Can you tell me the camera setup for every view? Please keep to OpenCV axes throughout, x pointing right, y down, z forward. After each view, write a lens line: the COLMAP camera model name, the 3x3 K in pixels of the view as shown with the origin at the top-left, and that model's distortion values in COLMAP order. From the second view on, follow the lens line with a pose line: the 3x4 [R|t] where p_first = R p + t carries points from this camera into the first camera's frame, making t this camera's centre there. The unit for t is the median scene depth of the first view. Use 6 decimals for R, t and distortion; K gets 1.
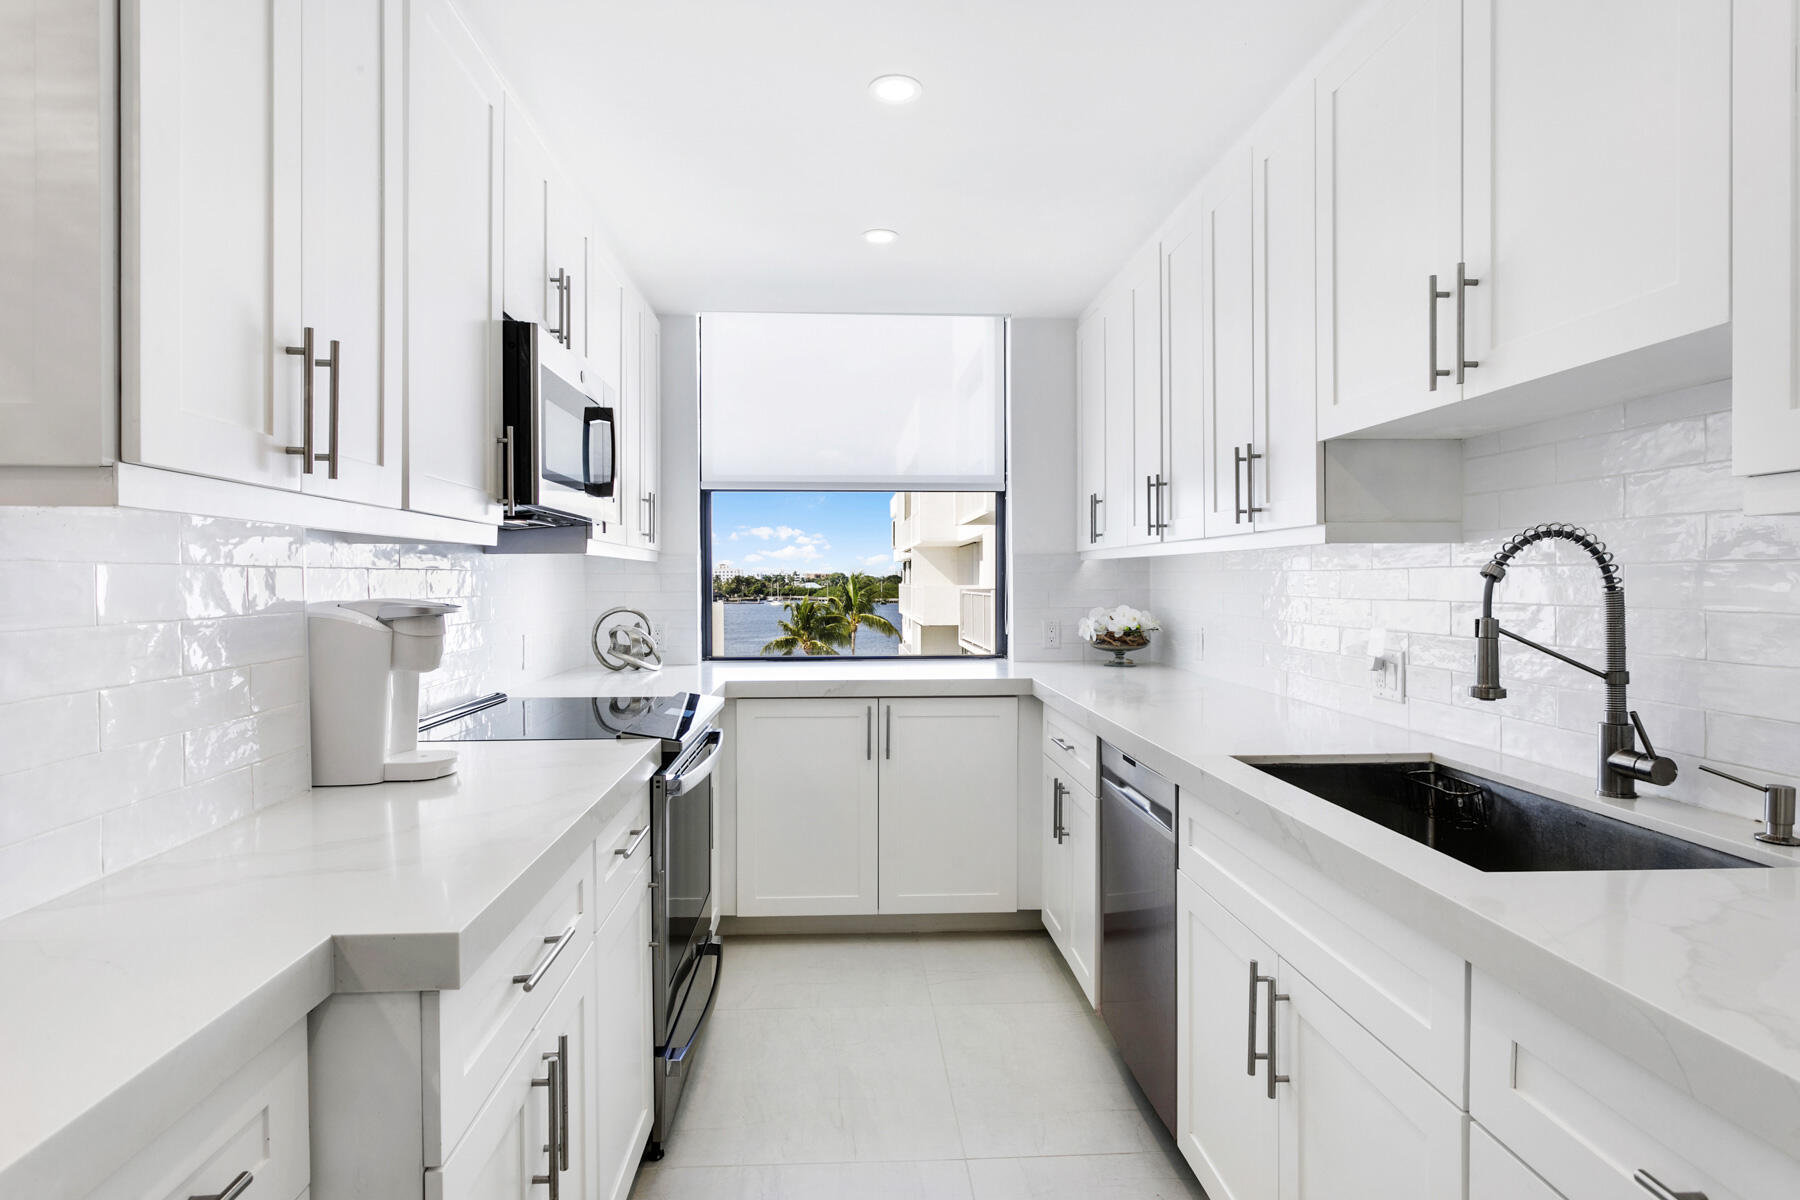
lens RADIAL K [[964.7, 0, 894.0], [0, 964.7, 581.1], [0, 0, 1]] dist [0.026416, 0.001645]
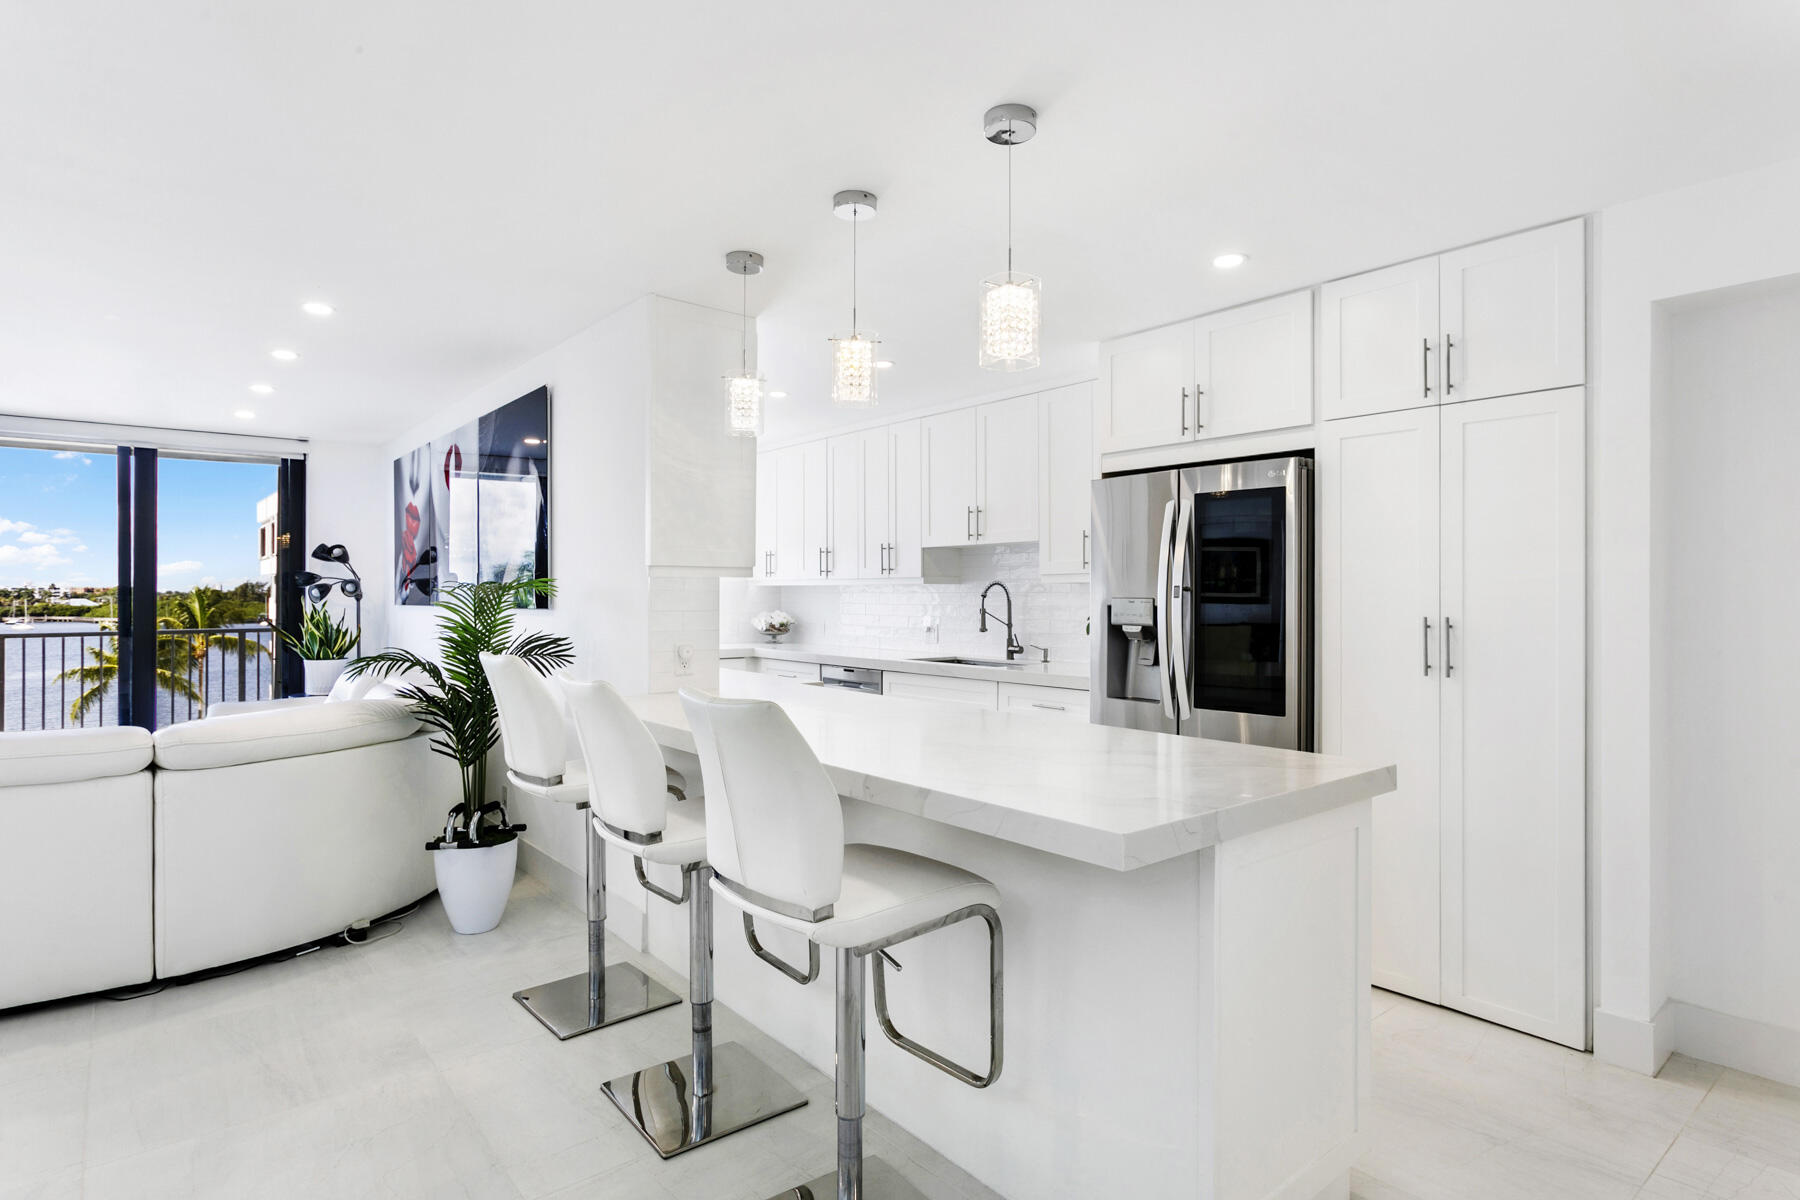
lens RADIAL K [[964.7, 0, 913.9], [0, 964.7, 585.3], [0, 0, 1]] dist [0.026416, 0.001645]
pose [[0.807268, 0.008947, 0.590117, -0.054517], [-0.001655, 0.999915, -0.012897, 0.000035], [-0.590183, 0.009434, 0.807215, -0.054732]]
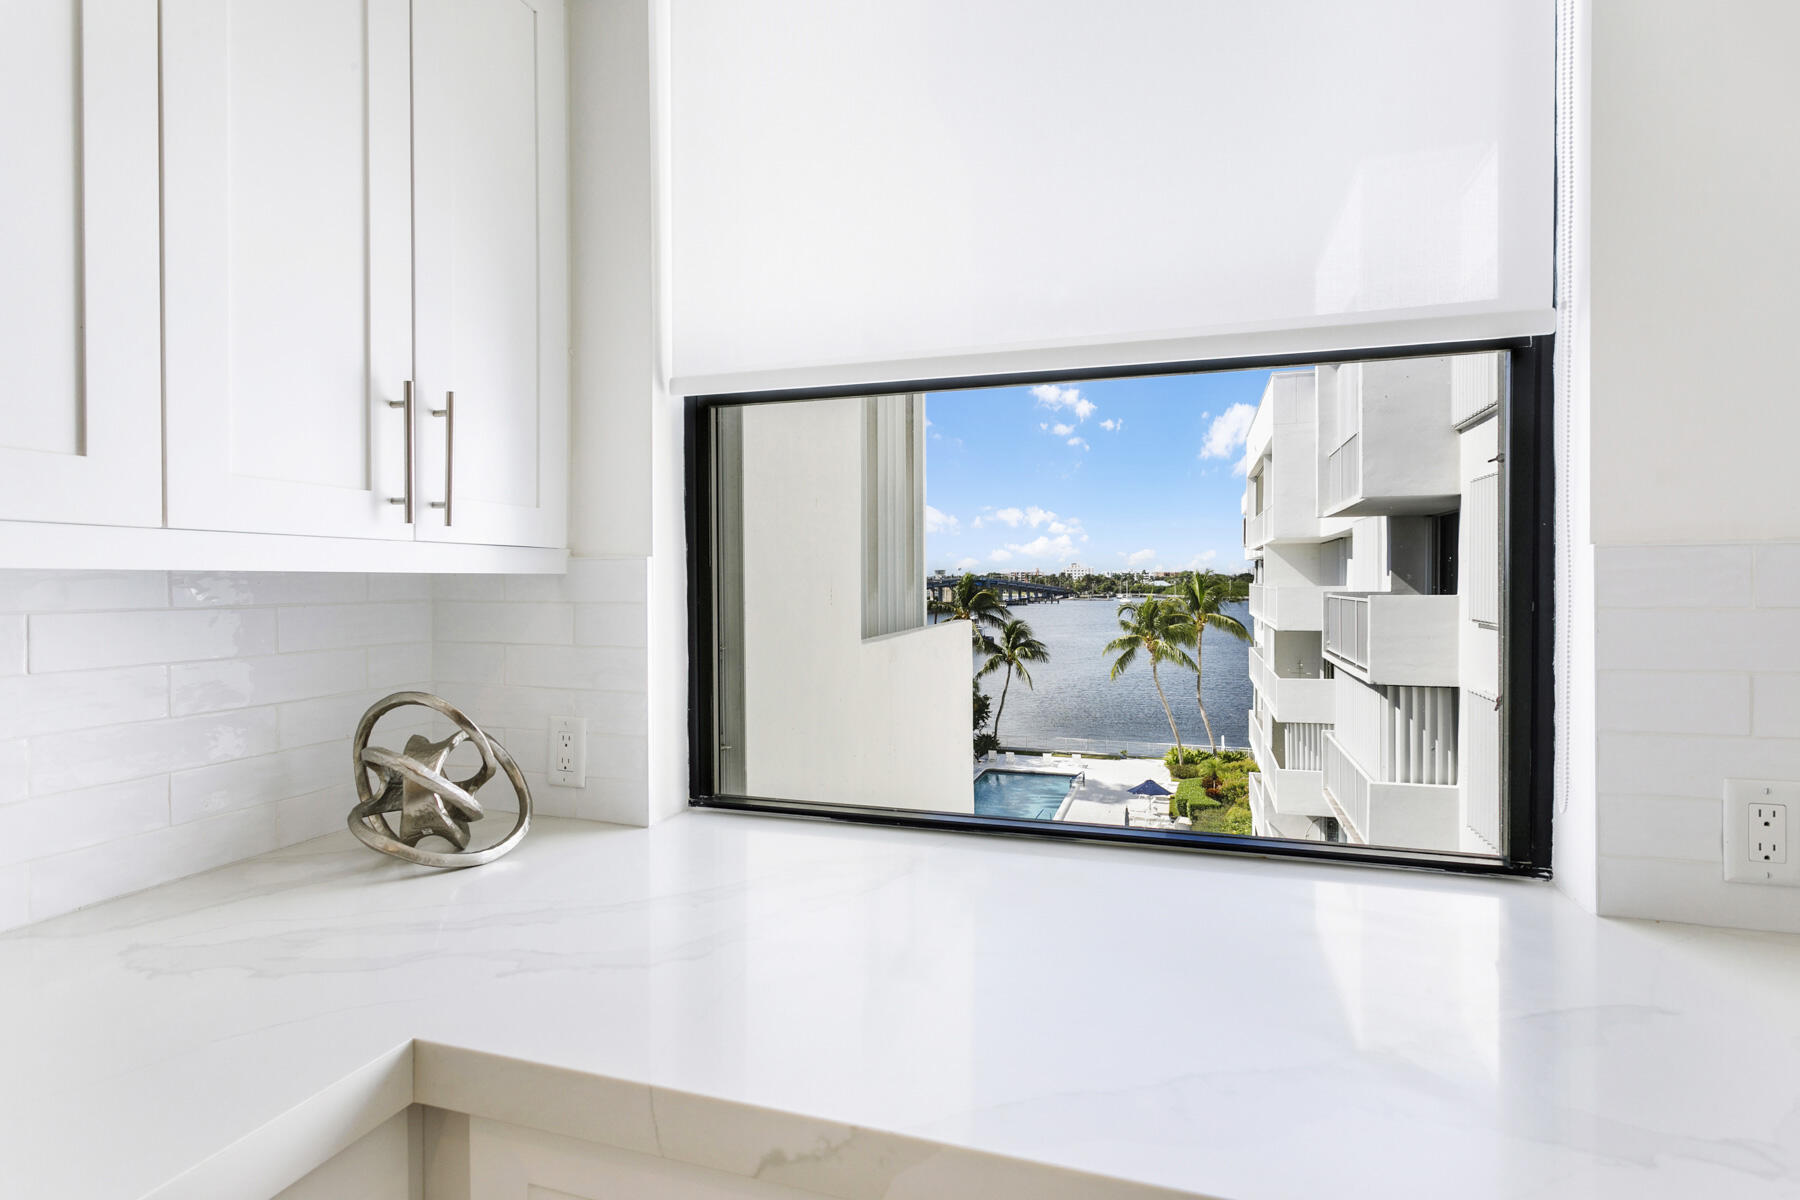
lens RADIAL K [[875.3, 0, 891.5], [0, 875.3, 577.2], [0, 0, 1]] dist [0.001604, 0.001431]
pose [[0.926705, 0.000618, -0.375788, 0.002438], [-0.001225, 0.999998, -0.001377, -0.001413], [0.375787, 0.001736, 0.926705, 0.067008]]
